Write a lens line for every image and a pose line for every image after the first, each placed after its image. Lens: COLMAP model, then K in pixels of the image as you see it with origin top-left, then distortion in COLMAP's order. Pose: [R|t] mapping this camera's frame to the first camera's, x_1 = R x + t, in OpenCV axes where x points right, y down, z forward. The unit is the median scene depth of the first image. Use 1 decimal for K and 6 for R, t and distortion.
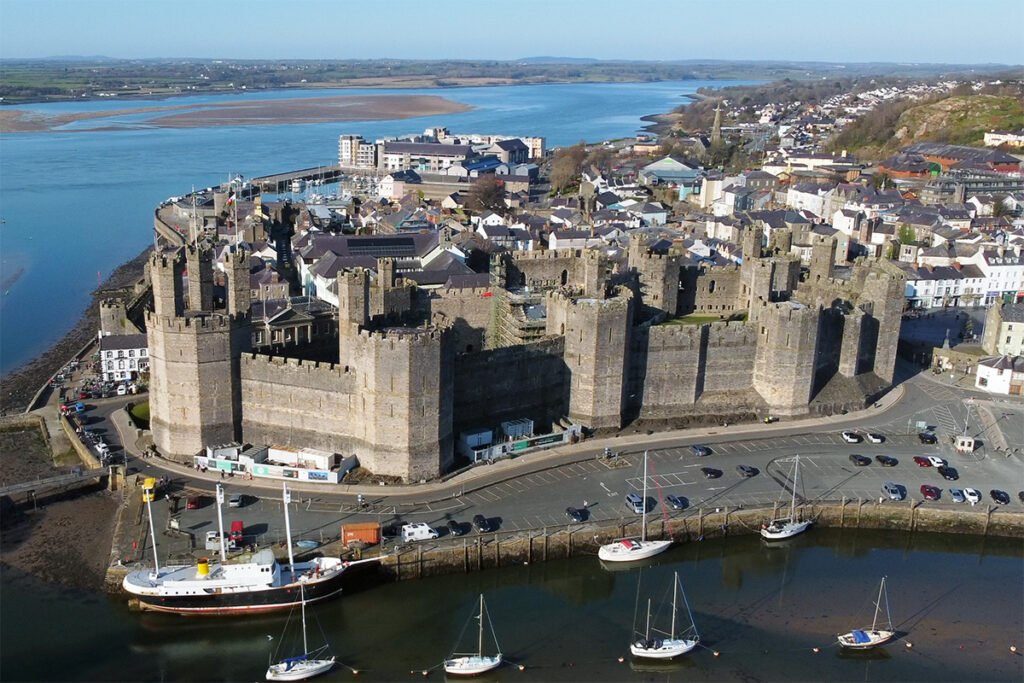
lens RADIAL K [[930.5, 0, 512.0], [0, 930.5, 341.5], [0, 0, 1]] dist [-0.006415, 0.009510]
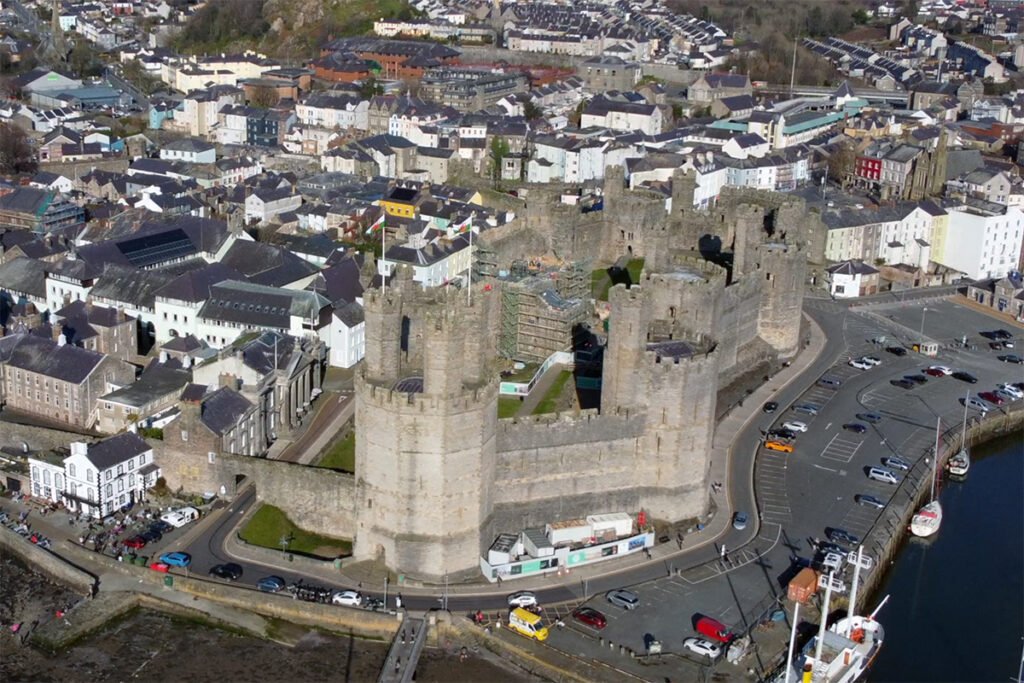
lens RADIAL K [[1085.9, 0, 512.0], [0, 1085.9, 341.5], [0, 0, 1]] dist [0.017952, 0.013523]
pose [[0.827005, -0.196035, 0.526908, -0.666844], [0.164967, 0.980597, 0.105906, -0.129610], [-0.537446, -0.000662, 0.843298, 0.217901]]
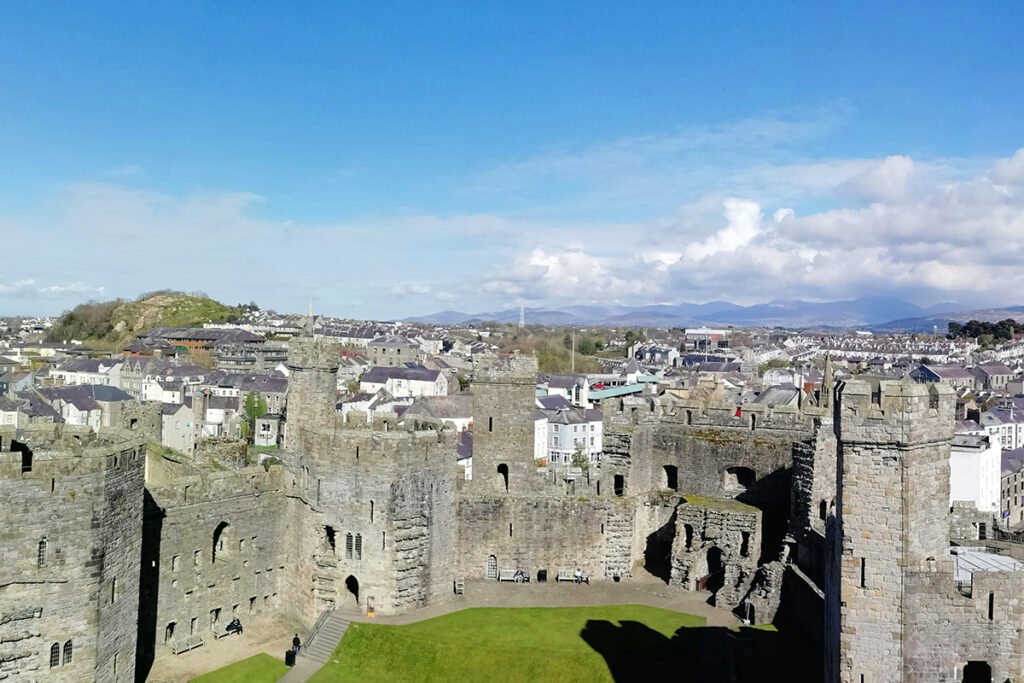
lens RADIAL K [[930.5, 0, 512.0], [0, 930.5, 341.5], [0, 0, 1]] dist [-0.006415, 0.009510]
pose [[0.704707, -0.021571, 0.709171, 0.112594], [0.165820, 0.976863, -0.135063, -0.104968], [-0.689849, 0.212774, 0.691979, 1.119959]]
